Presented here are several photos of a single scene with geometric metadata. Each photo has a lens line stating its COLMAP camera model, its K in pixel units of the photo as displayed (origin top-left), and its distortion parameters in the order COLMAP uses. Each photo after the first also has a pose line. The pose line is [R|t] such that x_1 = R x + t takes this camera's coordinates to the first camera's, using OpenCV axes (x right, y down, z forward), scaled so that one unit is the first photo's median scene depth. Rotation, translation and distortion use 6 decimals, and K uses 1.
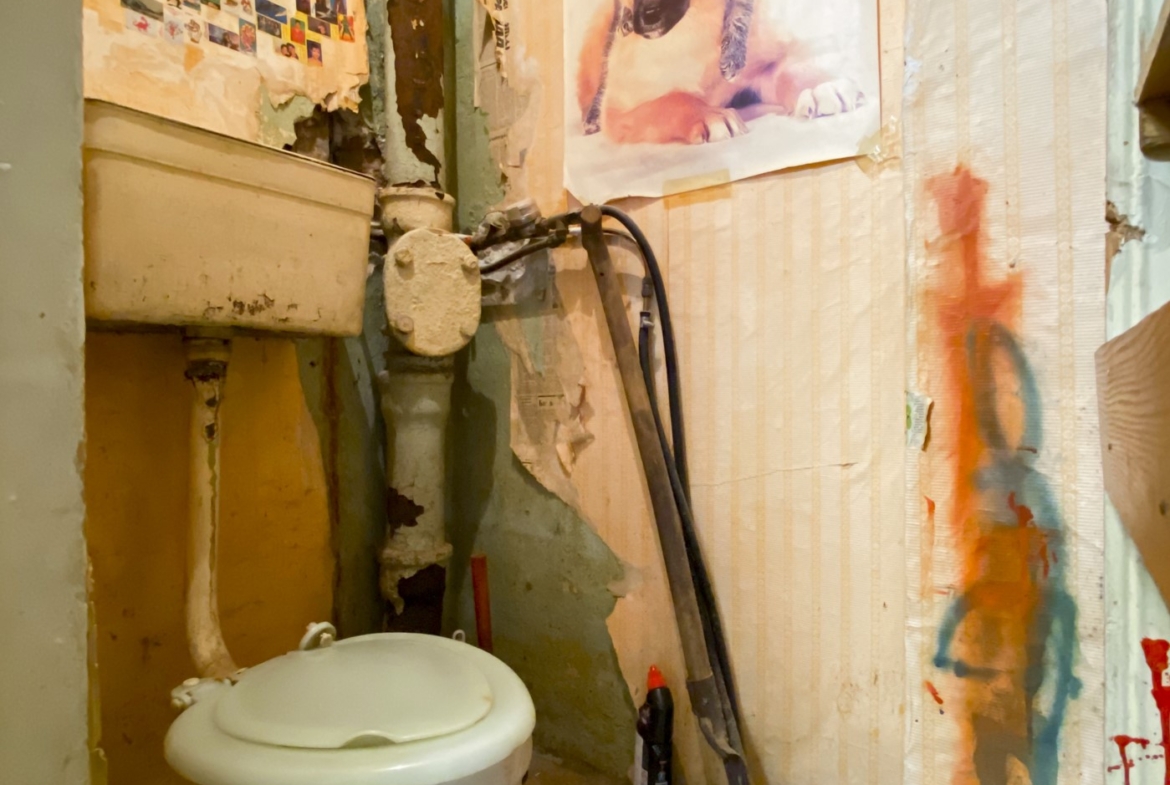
lens RADIAL K [[475.9, 0, 670.7], [0, 475.9, 411.2], [0, 0, 1]] dist [0.000954, -0.000371]
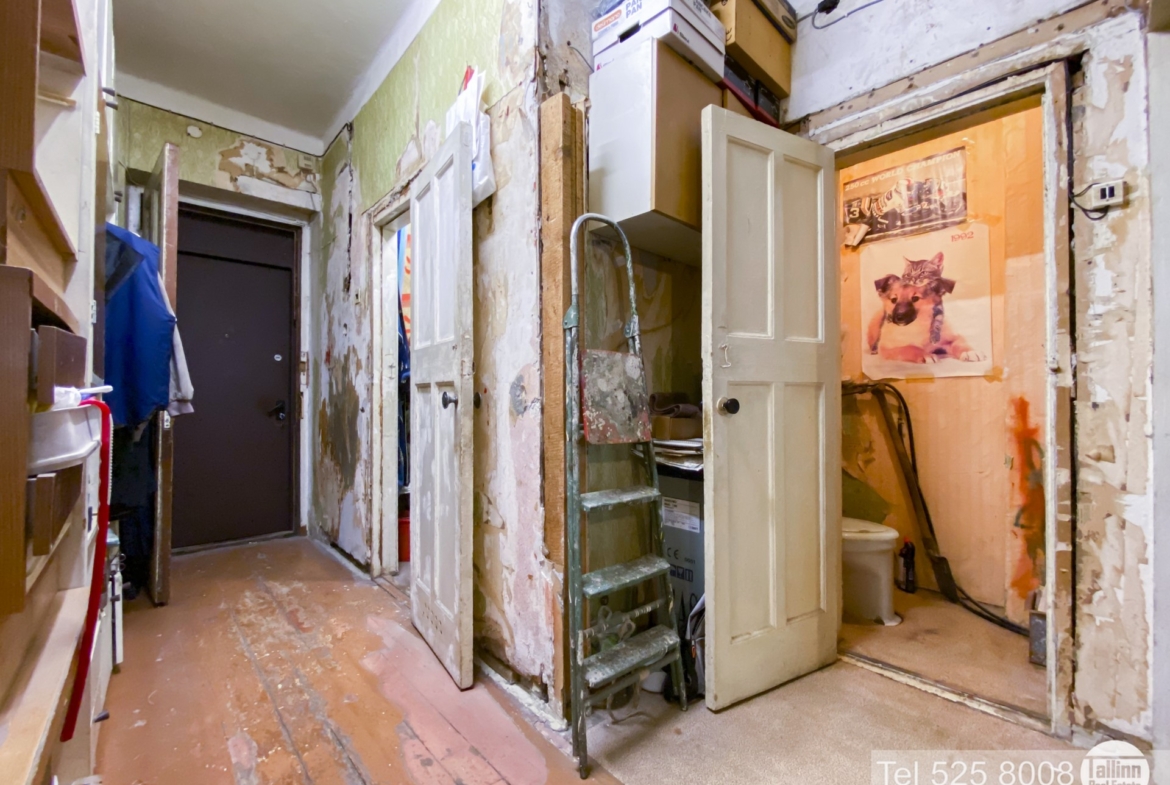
lens RADIAL K [[475.9, 0, 587.4], [0, 475.9, 395.9], [0, 0, 1]] dist [0.000954, -0.000371]
pose [[0.978817, -0.000381, -0.204737, -1.390001], [-0.002710, 0.999886, -0.014821, -0.305891], [0.204719, 0.015062, 0.978705, -2.380157]]
